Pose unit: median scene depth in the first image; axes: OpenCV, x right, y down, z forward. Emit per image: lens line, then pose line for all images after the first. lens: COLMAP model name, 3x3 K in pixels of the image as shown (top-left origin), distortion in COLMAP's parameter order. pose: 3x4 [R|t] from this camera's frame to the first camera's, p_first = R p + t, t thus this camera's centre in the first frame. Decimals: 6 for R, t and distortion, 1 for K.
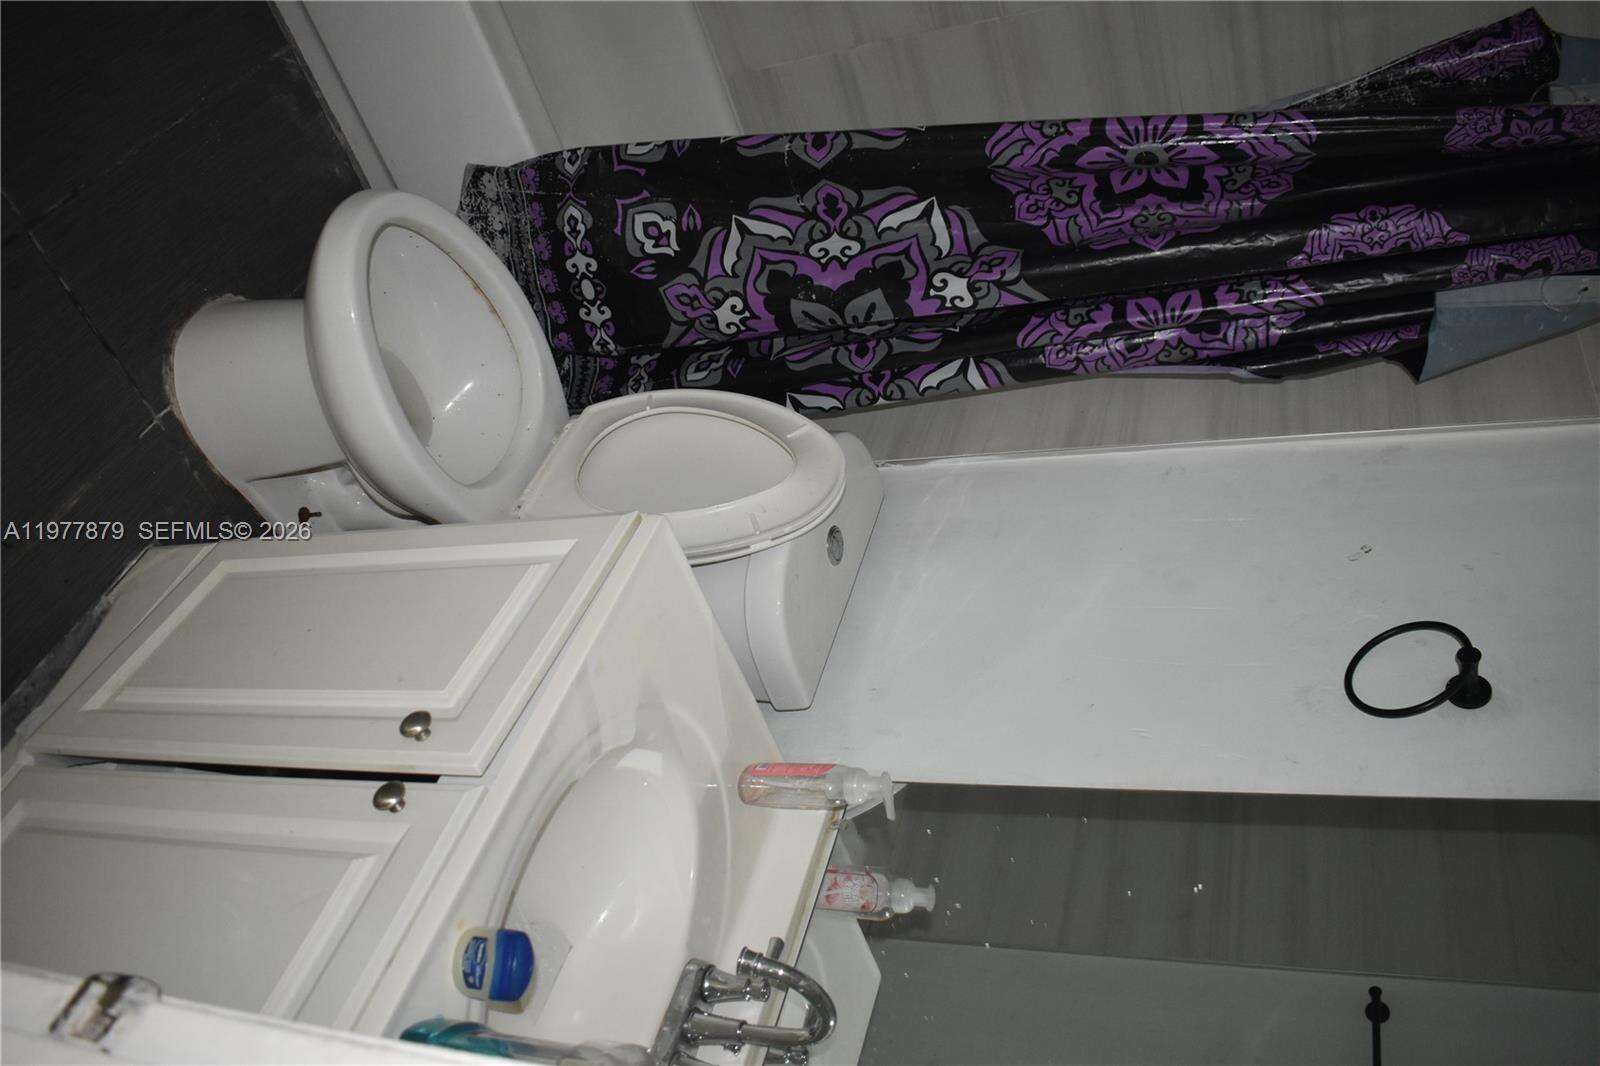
lens RADIAL K [[1279.5, 0, 800.0], [0, 1279.5, 533.0], [0, 0, 1]] dist [-0.097392, 0.017466]
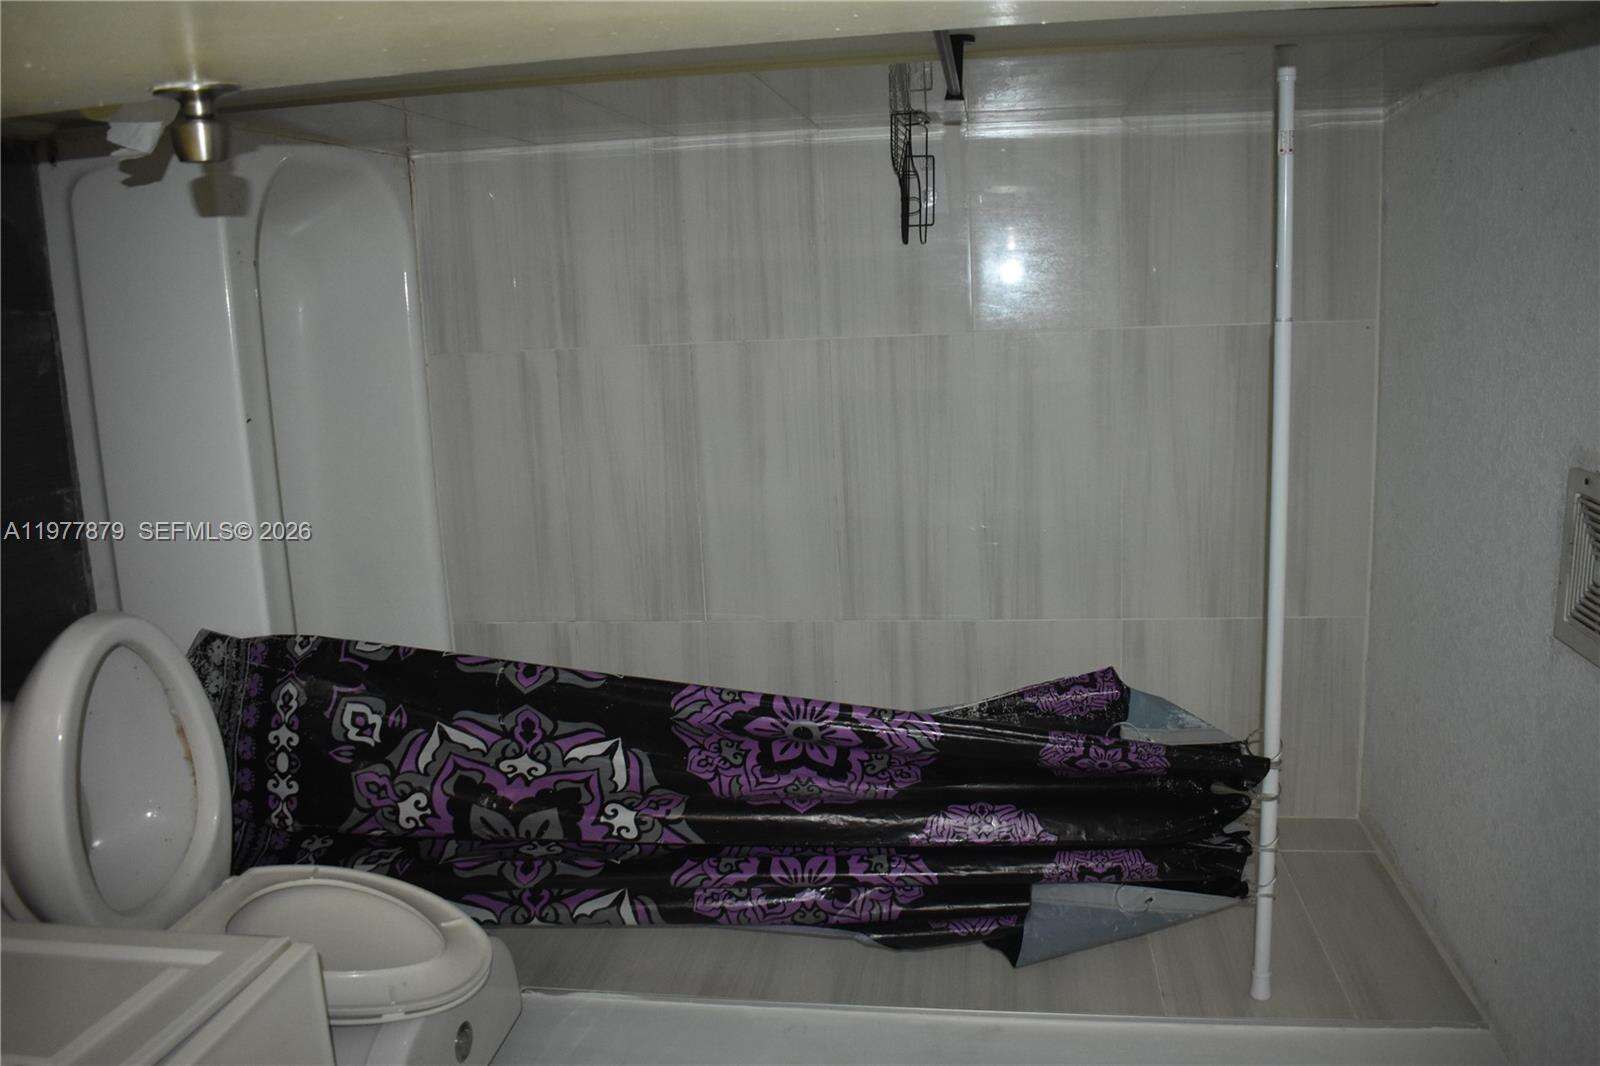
lens RADIAL K [[1279.5, 0, 800.0], [0, 1279.5, 533.0], [0, 0, 1]] dist [-0.097392, 0.017466]
pose [[0.954972, 0.228378, 0.189397, 0.002007], [-0.109625, 0.864786, -0.490027, 0.115495], [-0.275699, 0.447200, 0.850883, -0.093429]]
